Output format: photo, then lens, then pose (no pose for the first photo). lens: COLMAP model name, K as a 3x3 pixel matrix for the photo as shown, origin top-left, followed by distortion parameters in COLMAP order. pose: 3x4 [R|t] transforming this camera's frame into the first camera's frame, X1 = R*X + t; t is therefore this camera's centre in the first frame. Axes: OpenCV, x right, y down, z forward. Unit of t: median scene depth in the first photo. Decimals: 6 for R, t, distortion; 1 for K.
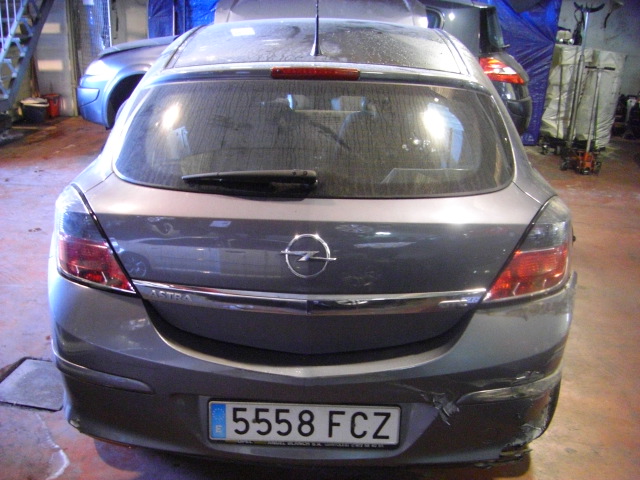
lens RADIAL K [[694.6, 0, 320.1], [0, 694.6, 238.0], [0, 0, 1]] dist [-0.116587, 0.000000]
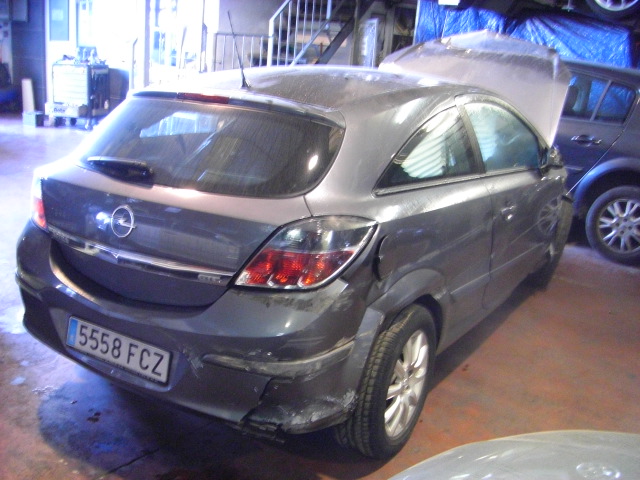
lens RADIAL K [[694.6, 0, 319.7], [0, 694.6, 241.1], [0, 0, 1]] dist [-0.116587, 0.000000]
pose [[0.850445, 0.147798, -0.504876, 0.956699], [-0.189345, 0.981401, -0.031648, 0.032389], [0.490808, 0.122511, 0.862611, 0.020020]]
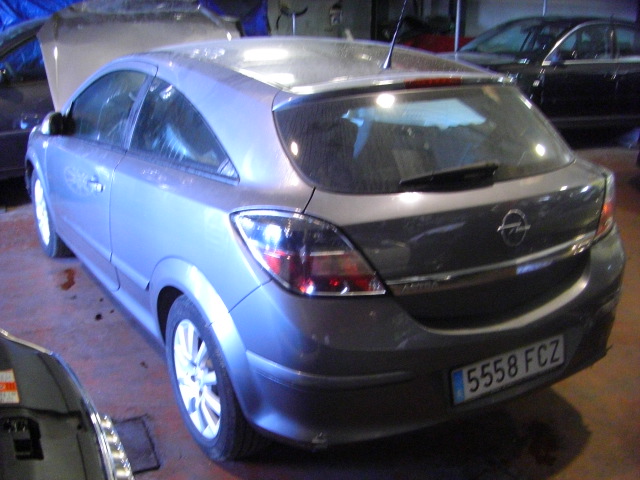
lens RADIAL K [[694.6, 0, 320.0], [0, 694.6, 239.8], [0, 0, 1]] dist [-0.116587, 0.000000]
pose [[0.858220, -0.191299, 0.476302, -0.846278], [0.196862, 0.979665, 0.038754, -0.063563], [-0.474030, 0.060506, 0.878427, 0.084577]]
